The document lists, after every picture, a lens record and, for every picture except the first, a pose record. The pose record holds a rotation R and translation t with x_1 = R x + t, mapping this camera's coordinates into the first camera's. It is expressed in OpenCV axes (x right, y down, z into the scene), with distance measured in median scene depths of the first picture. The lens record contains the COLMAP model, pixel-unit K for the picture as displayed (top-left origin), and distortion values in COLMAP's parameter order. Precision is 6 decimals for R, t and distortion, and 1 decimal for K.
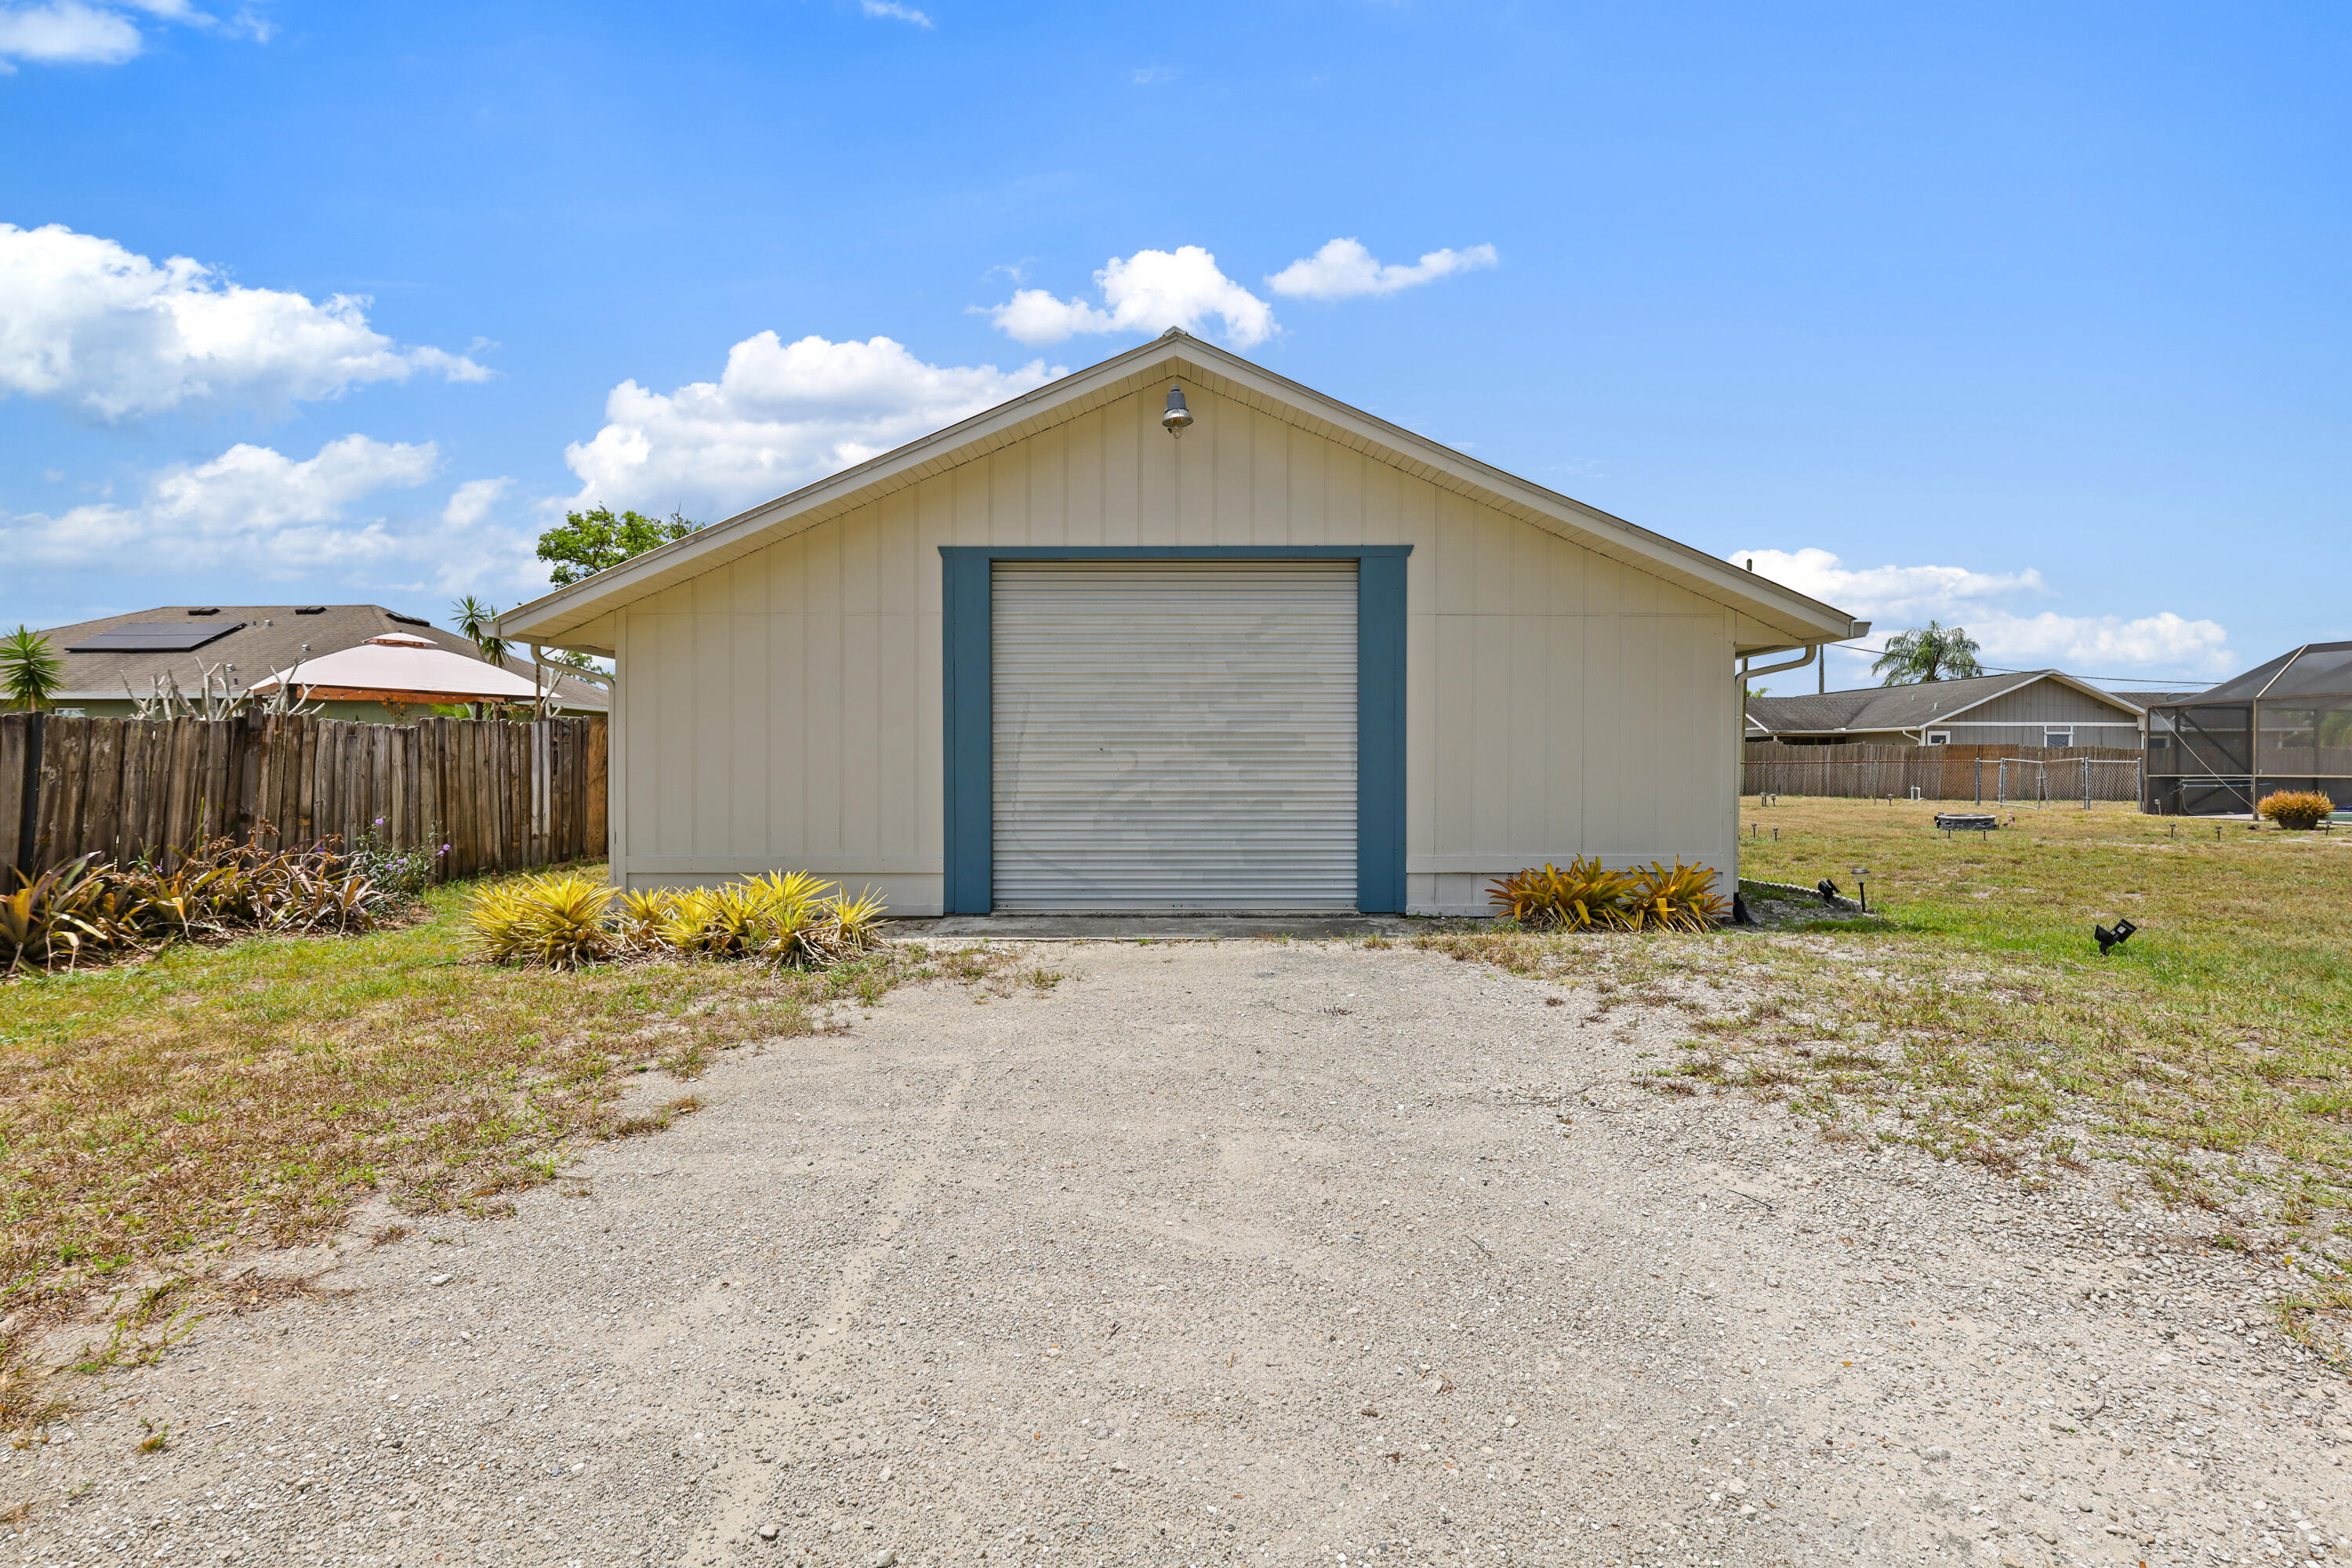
lens RADIAL K [[1098.3, 0, 1186.1], [0, 1098.3, 787.7], [0, 0, 1]] dist [-0.031439, 0.001557]
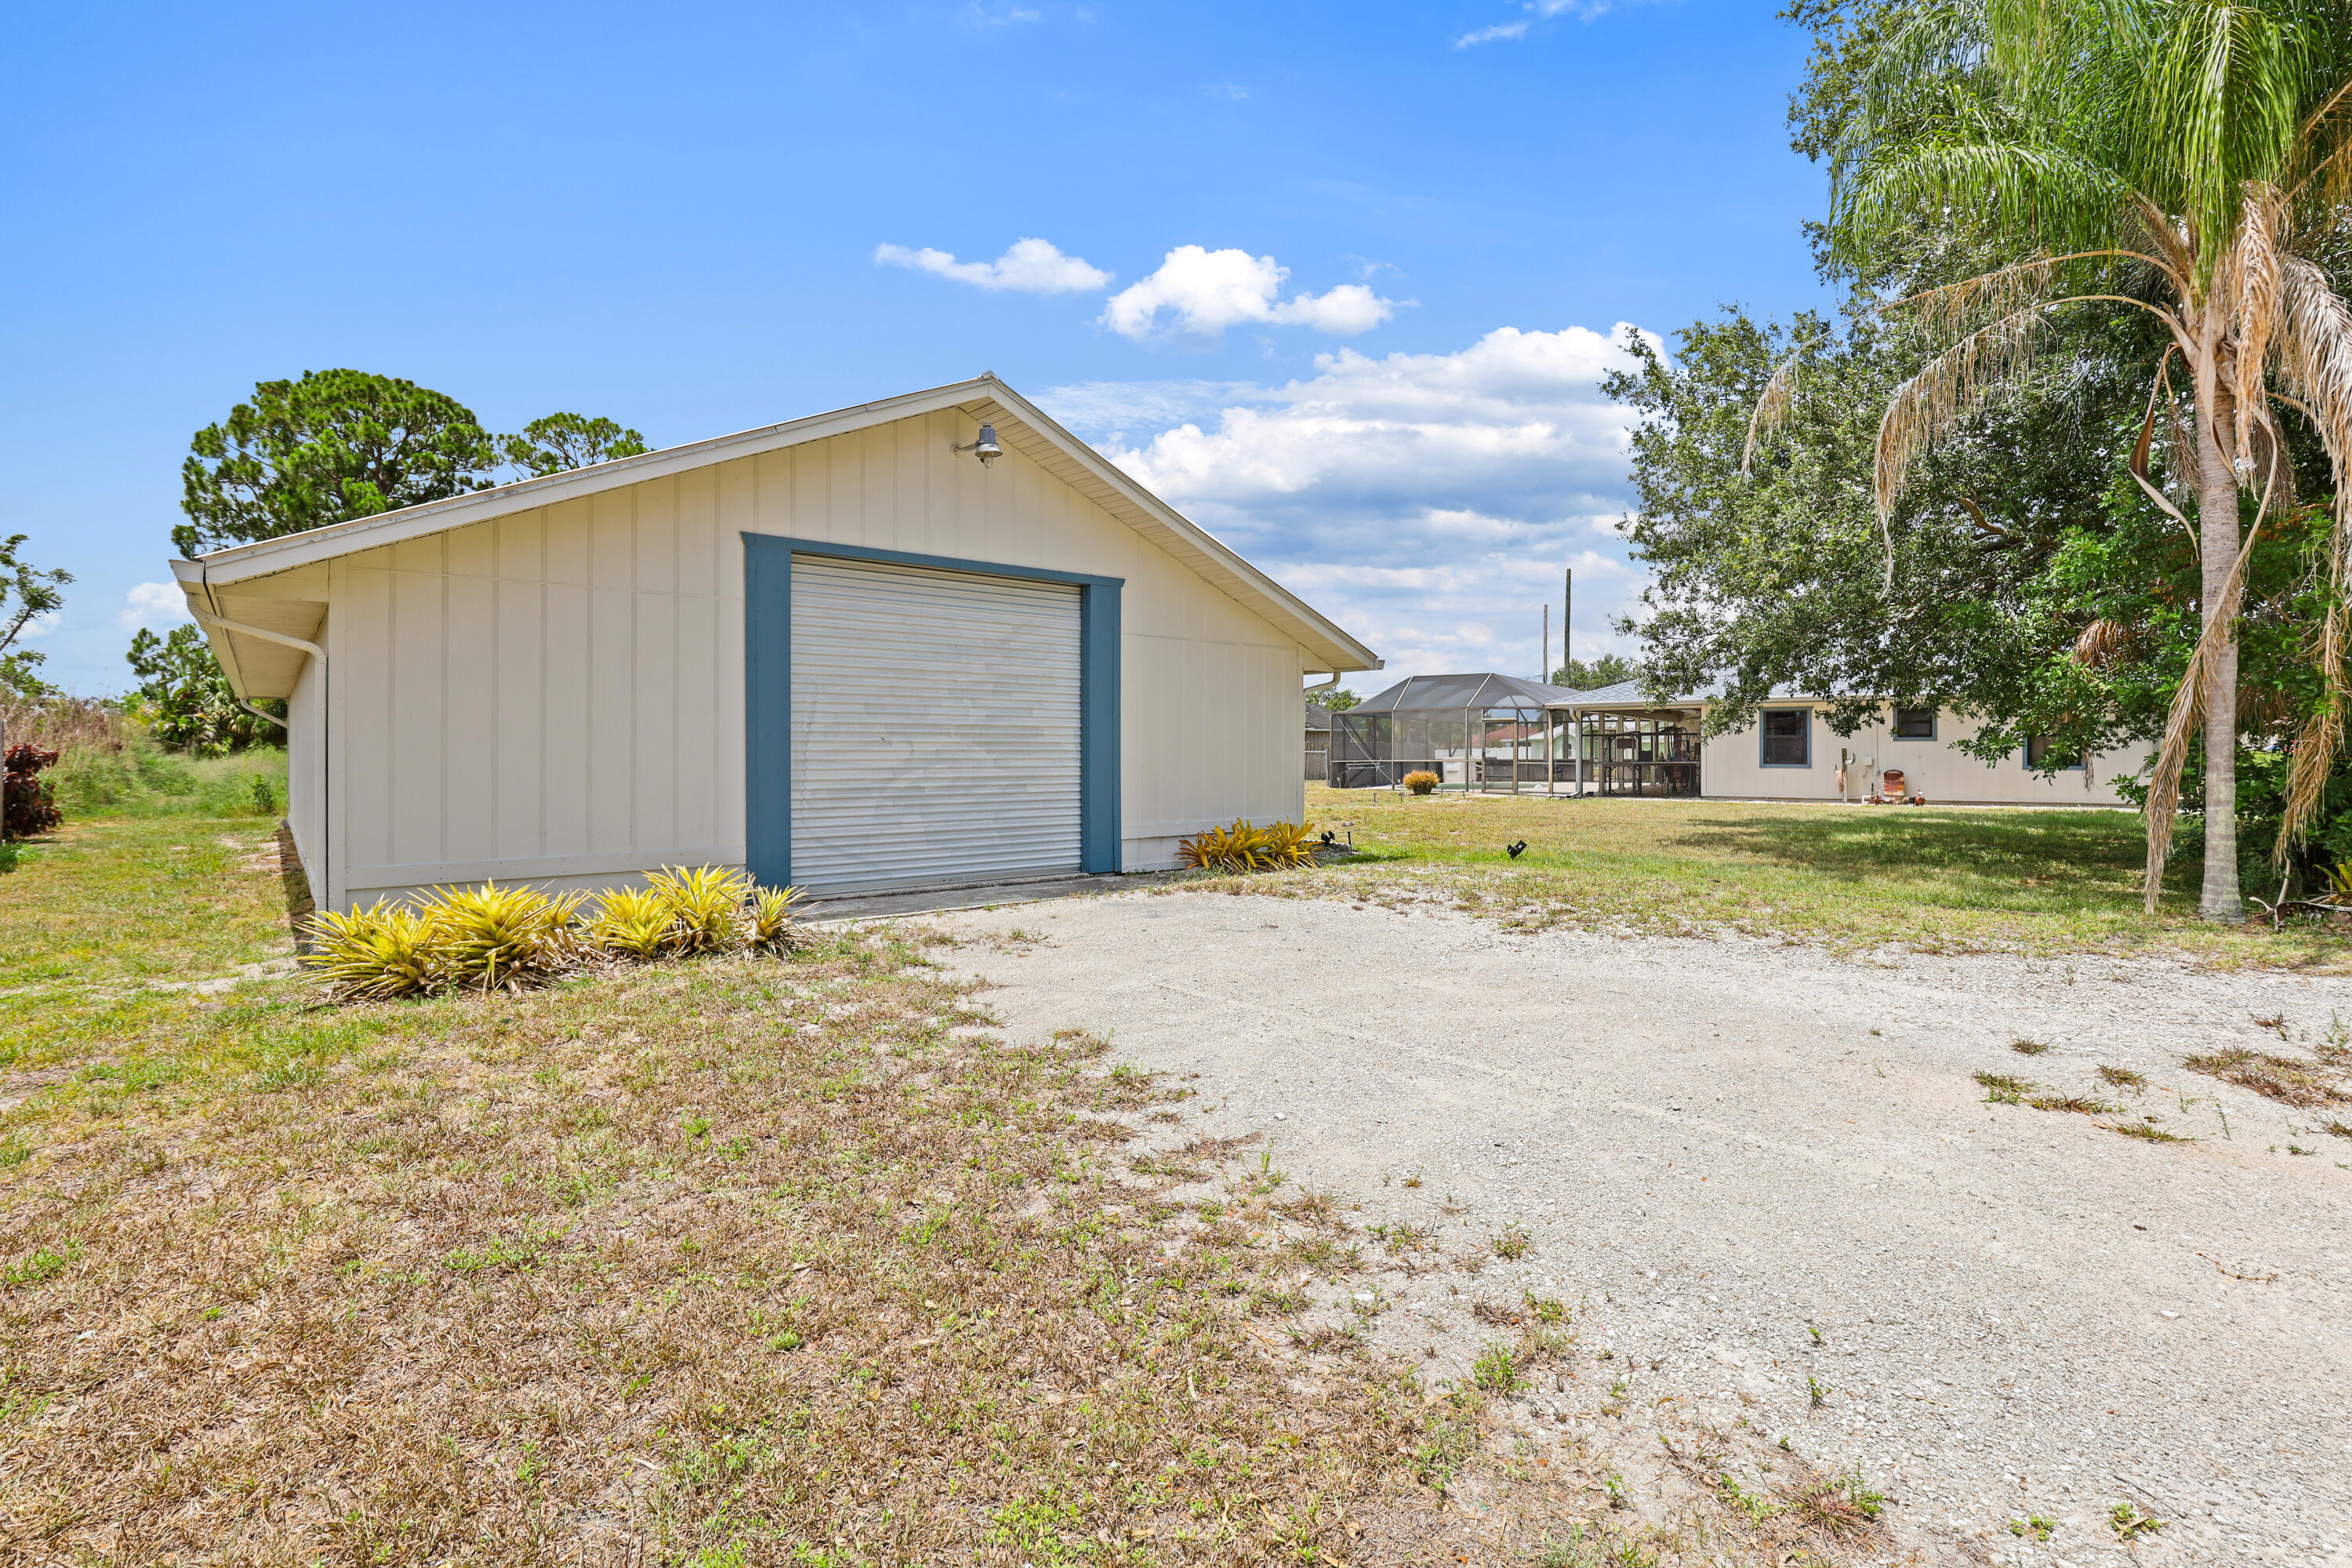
lens RADIAL K [[1104.9, 0, 1194.6], [0, 1104.9, 756.3], [0, 0, 1]] dist [-0.031971, 0.001096]
pose [[0.752292, -0.003214, 0.658821, -0.558320], [0.017937, 0.999717, -0.015606, 0.003894], [-0.658585, 0.023558, 0.752137, -0.003963]]
